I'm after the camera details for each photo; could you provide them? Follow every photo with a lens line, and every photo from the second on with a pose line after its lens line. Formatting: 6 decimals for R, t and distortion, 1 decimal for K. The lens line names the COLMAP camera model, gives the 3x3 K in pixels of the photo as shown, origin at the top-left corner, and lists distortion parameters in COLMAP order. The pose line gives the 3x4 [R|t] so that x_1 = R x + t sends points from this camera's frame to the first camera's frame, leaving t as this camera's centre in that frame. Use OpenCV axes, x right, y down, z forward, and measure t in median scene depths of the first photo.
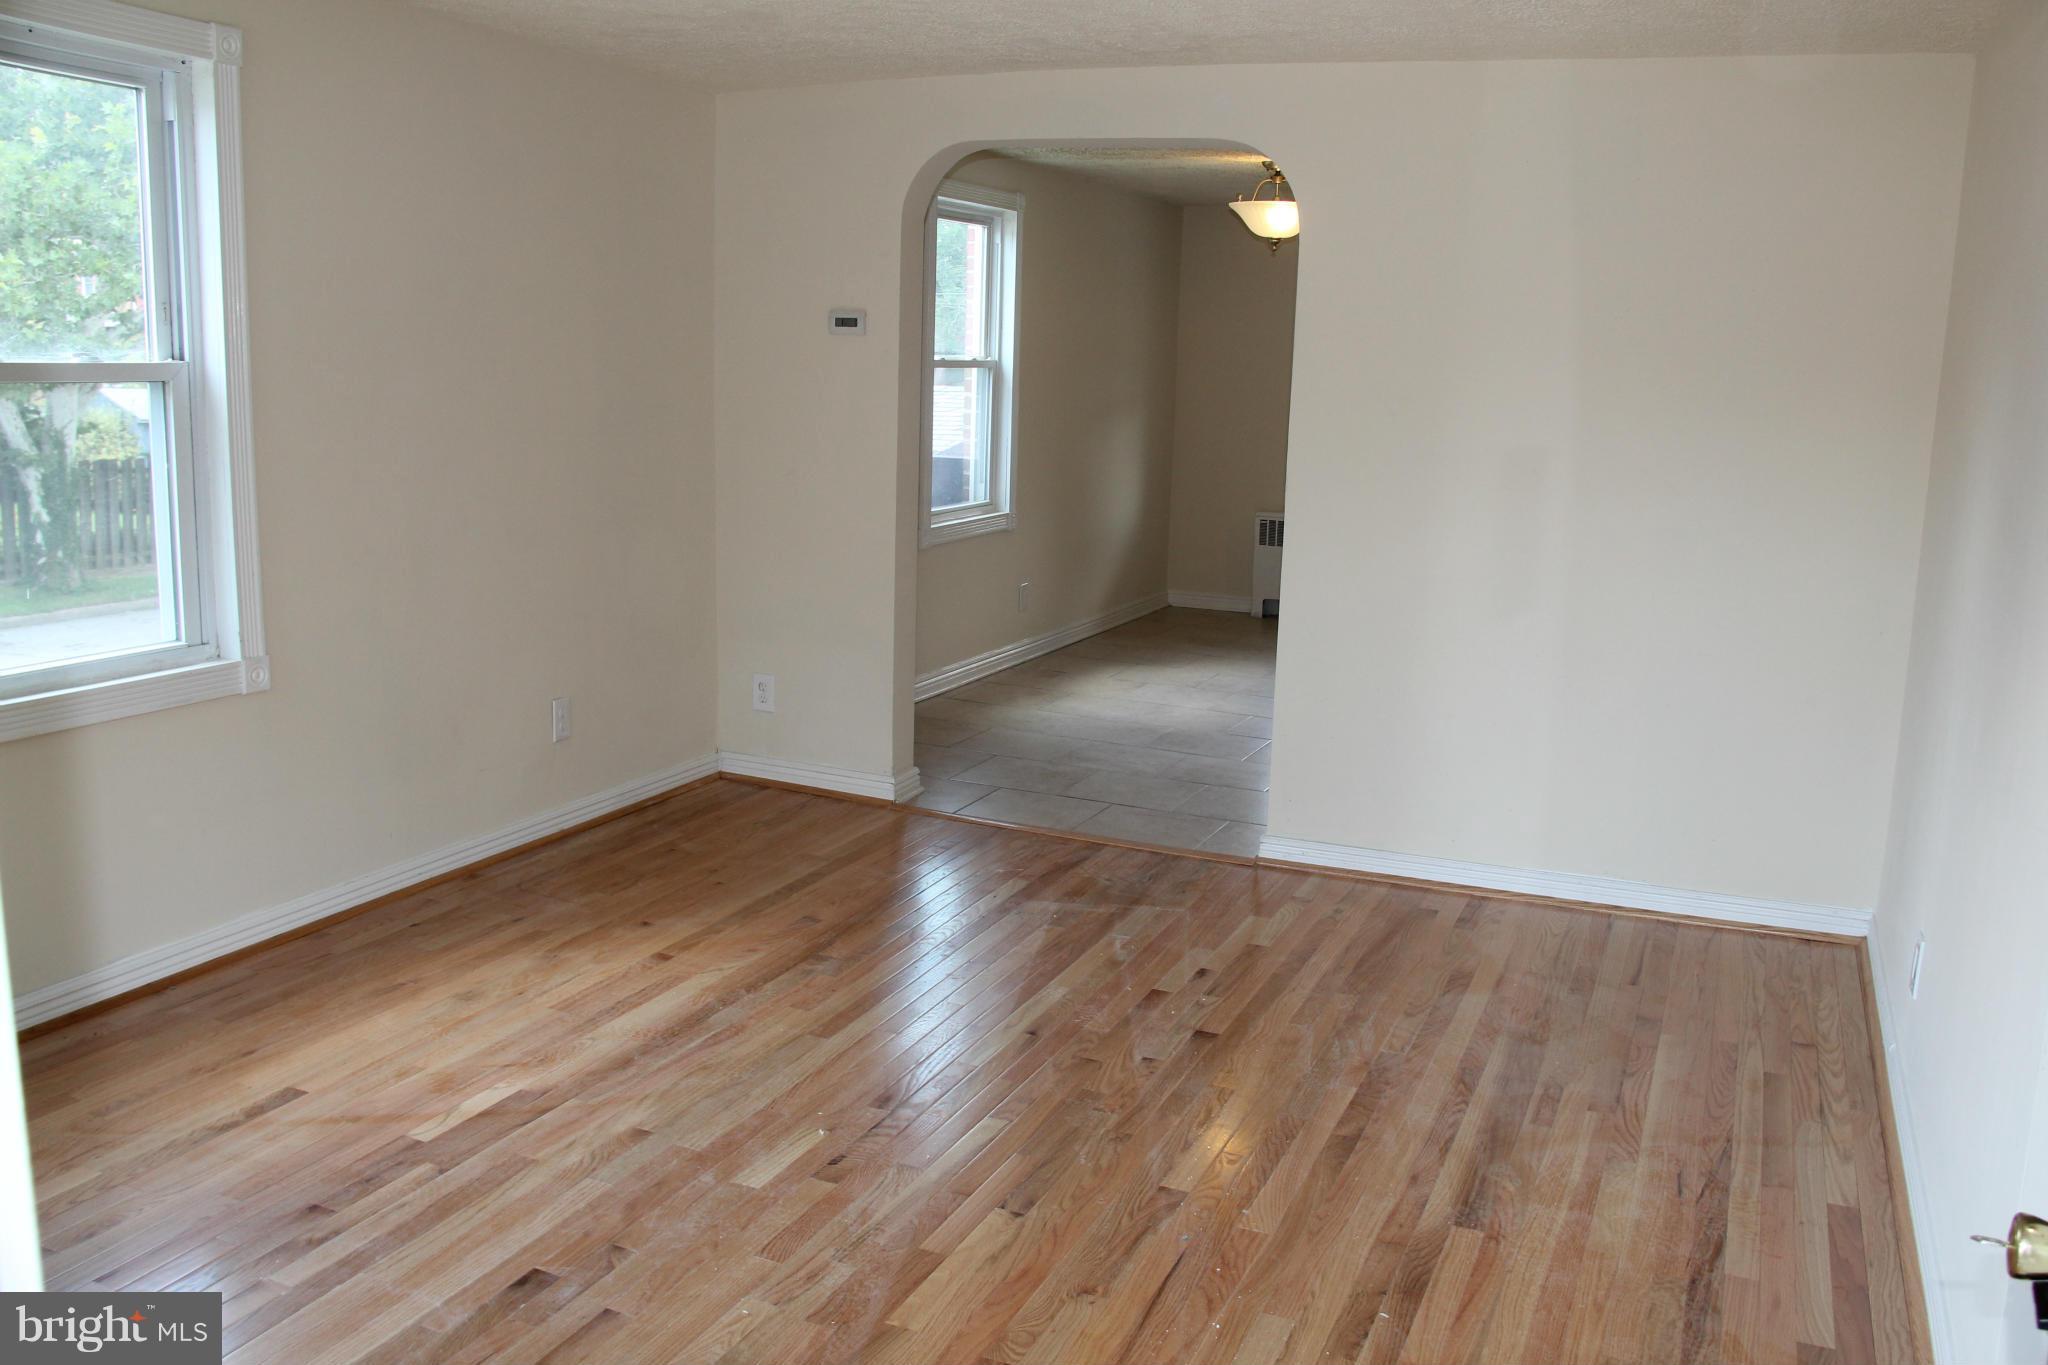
lens RADIAL K [[1727.7, 0, 1024.0], [0, 1727.7, 682.5], [0, 0, 1]] dist [-0.187509, 0.180722]
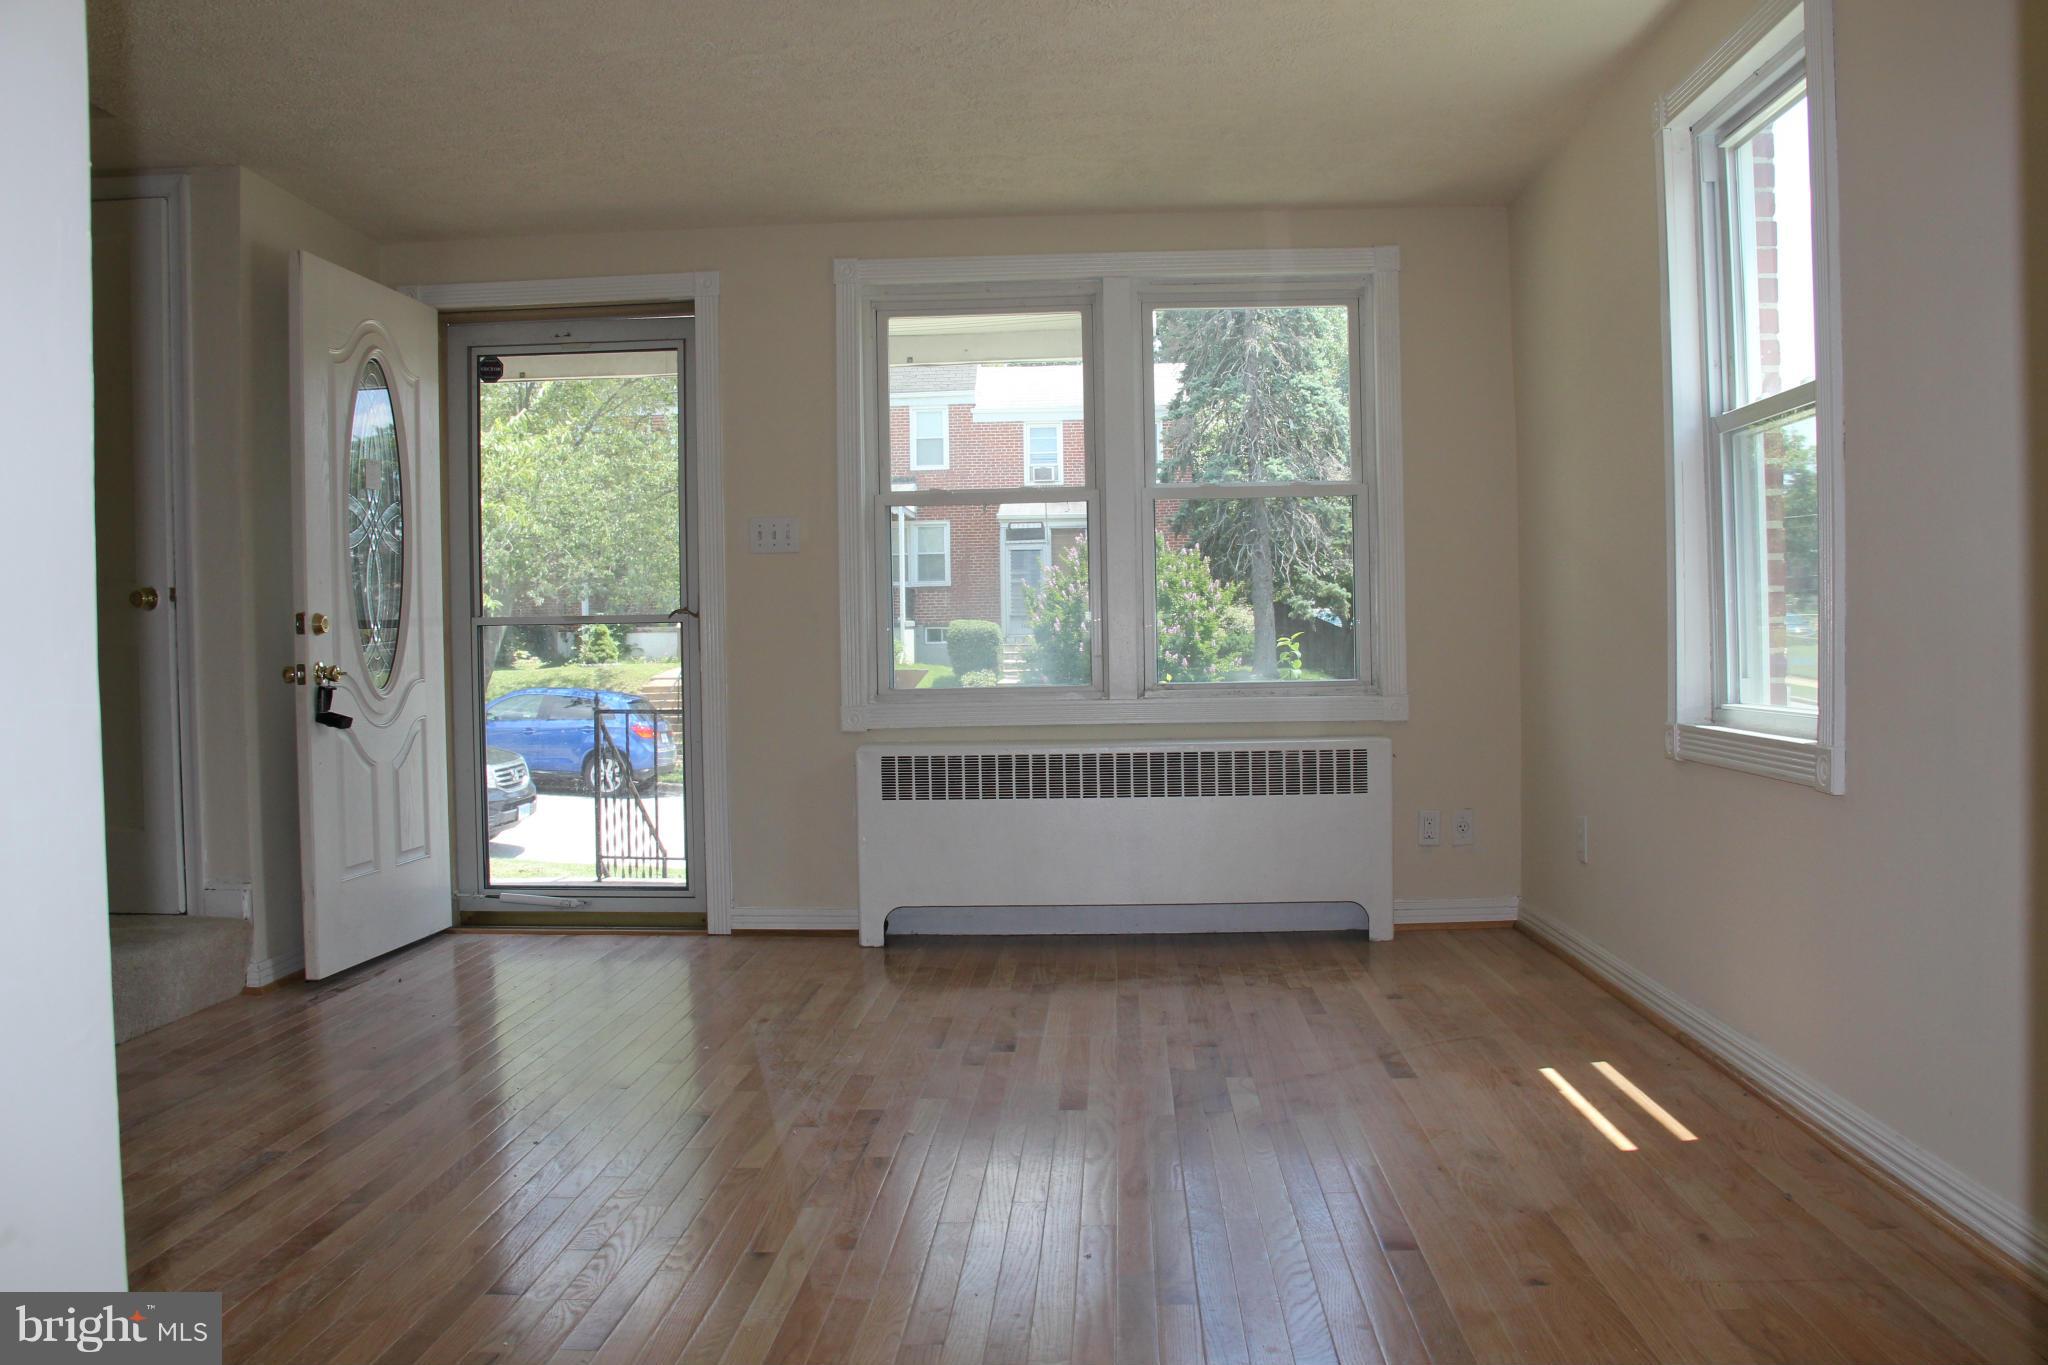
lens RADIAL K [[1771.5, 0, 1024.0], [0, 1771.5, 682.5], [0, 0, 1]] dist [-0.177326, 0.173527]
pose [[-0.939162, -0.004977, -0.343440, 0.180323], [-0.074371, 0.979121, 0.189183, -0.201631], [0.335327, 0.203215, -0.919923, 1.989529]]
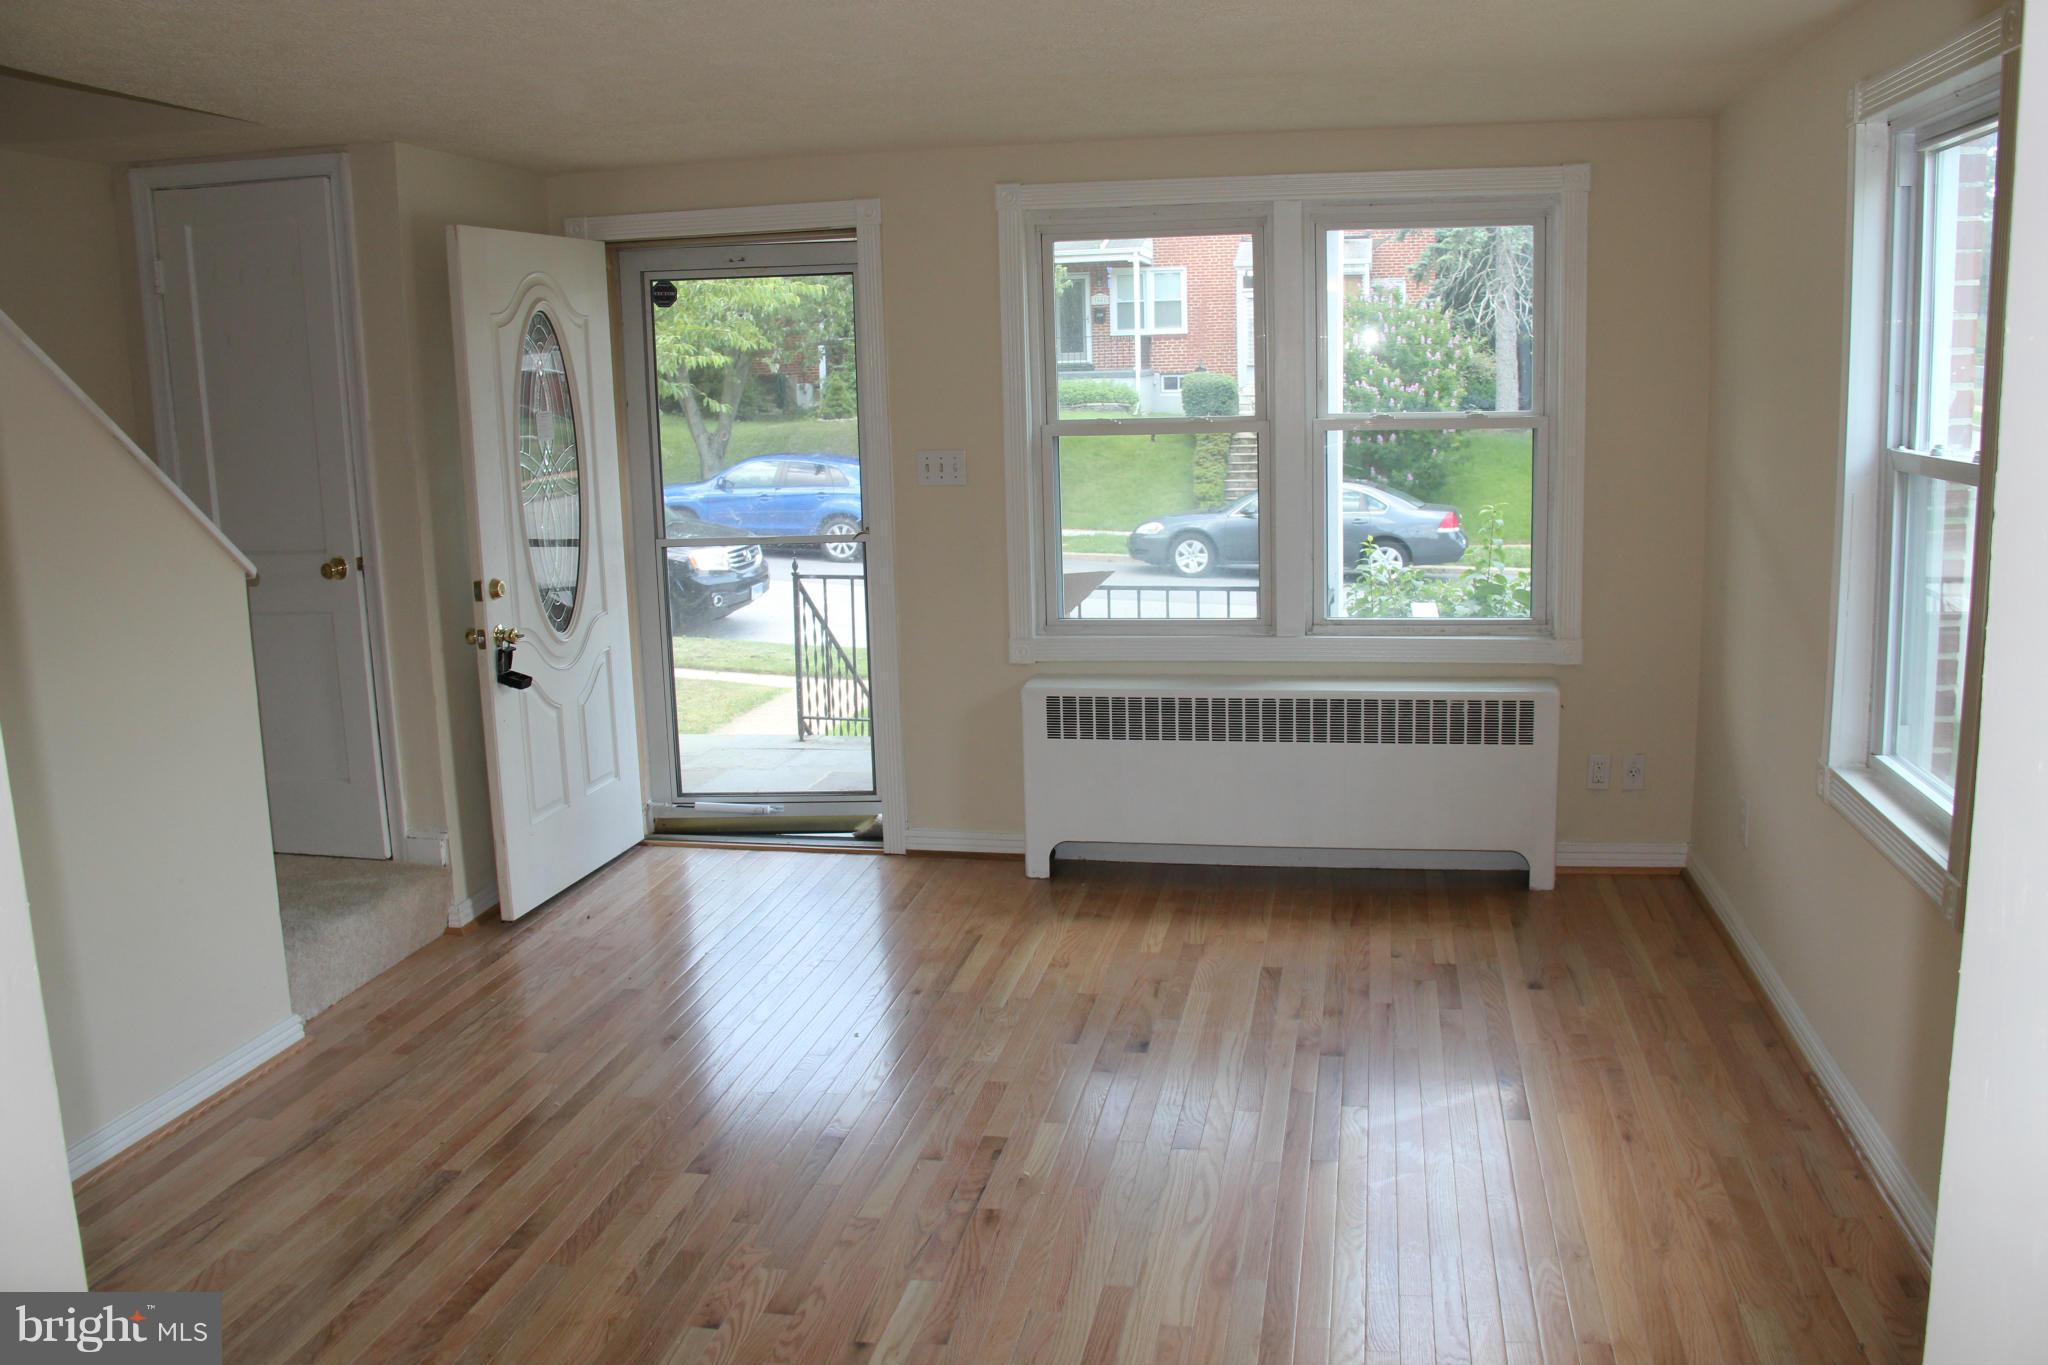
lens RADIAL K [[1771.5, 0, 1024.0], [0, 1771.5, 682.5], [0, 0, 1]] dist [-0.177326, 0.173527]
pose [[-0.978124, 0.037048, -0.204696, 0.098223], [-0.038588, 0.934619, 0.353550, -0.422361], [0.204411, 0.353715, -0.912744, 1.958477]]
